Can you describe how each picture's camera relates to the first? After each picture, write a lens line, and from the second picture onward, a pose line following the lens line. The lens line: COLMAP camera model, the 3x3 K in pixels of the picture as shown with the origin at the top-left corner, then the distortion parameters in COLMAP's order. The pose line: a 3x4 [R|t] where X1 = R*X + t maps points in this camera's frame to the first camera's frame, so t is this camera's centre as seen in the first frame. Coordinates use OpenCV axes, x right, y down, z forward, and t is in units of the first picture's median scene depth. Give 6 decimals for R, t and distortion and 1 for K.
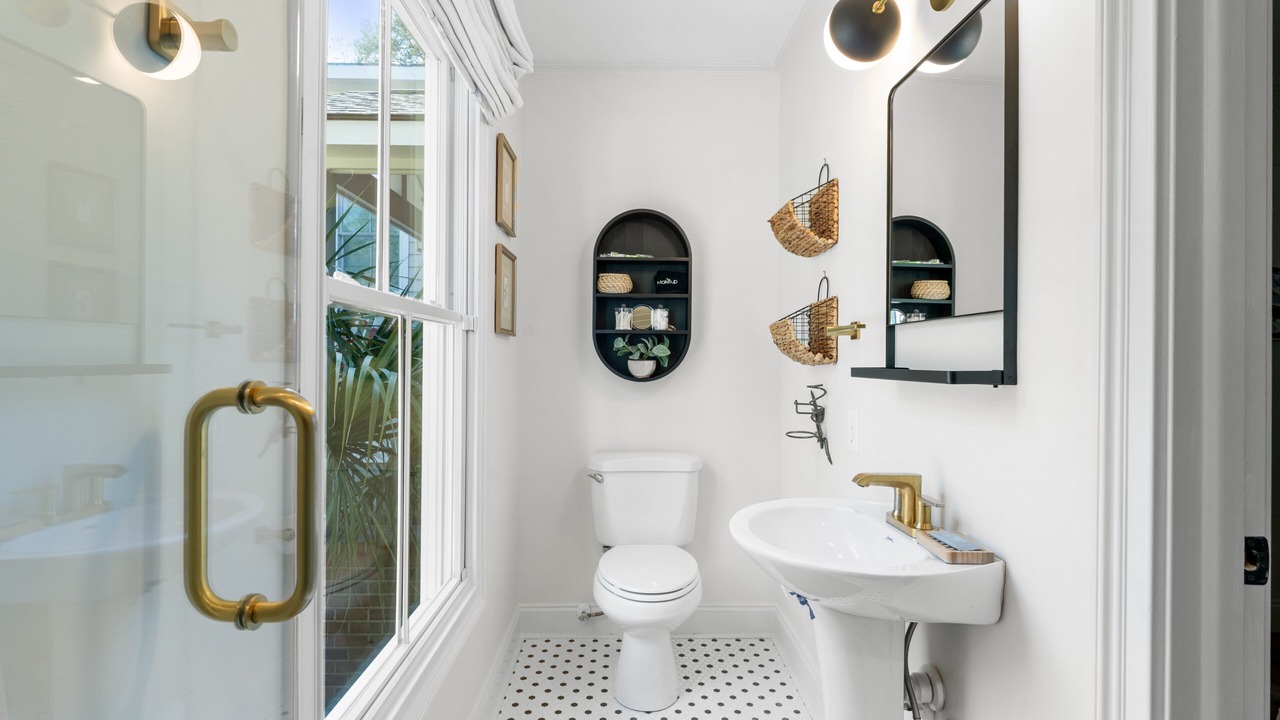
lens RADIAL K [[584.9, 0, 638.8], [0, 584.9, 358.2], [0, 0, 1]] dist [0.000974, 0.000334]
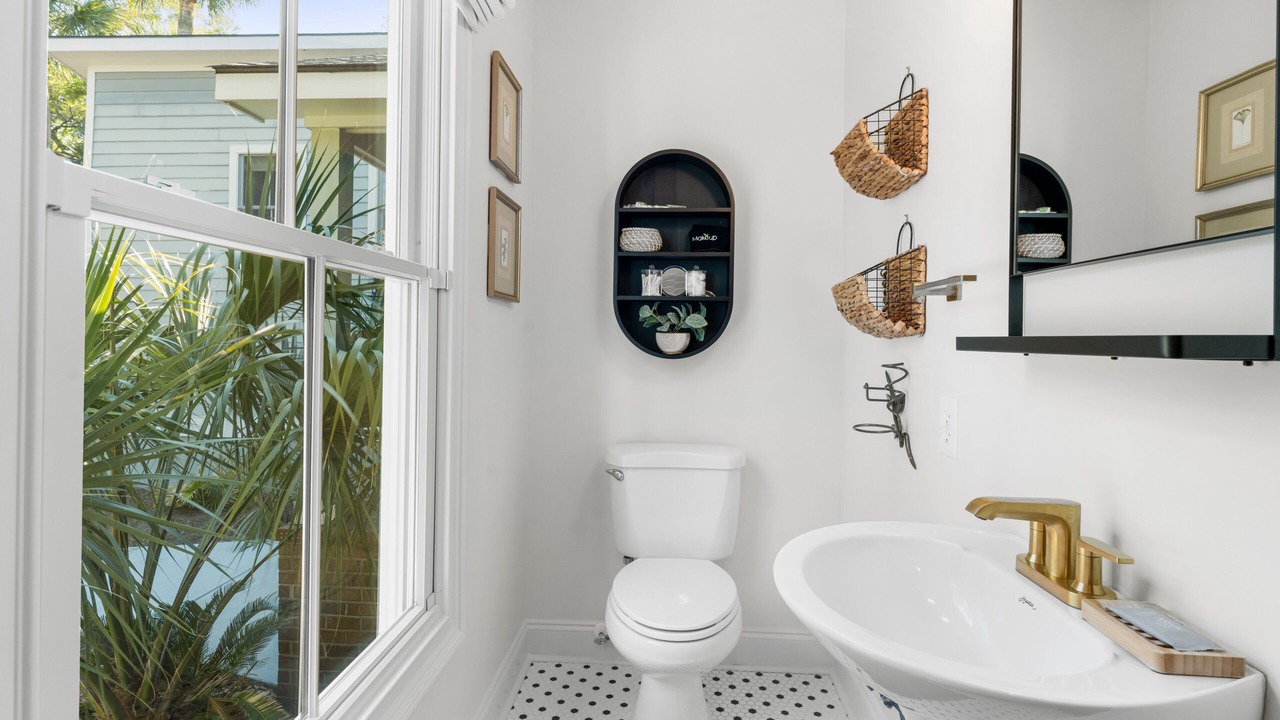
lens RADIAL K [[594.3, 0, 641.5], [0, 594.3, 341.7], [0, 0, 1]] dist [-0.004060, -0.000162]
pose [[0.996643, 0.006206, -0.081639, 0.036300], [-0.005722, 0.999965, 0.006158, 0.013707], [0.081675, -0.005670, 0.996643, 0.194339]]
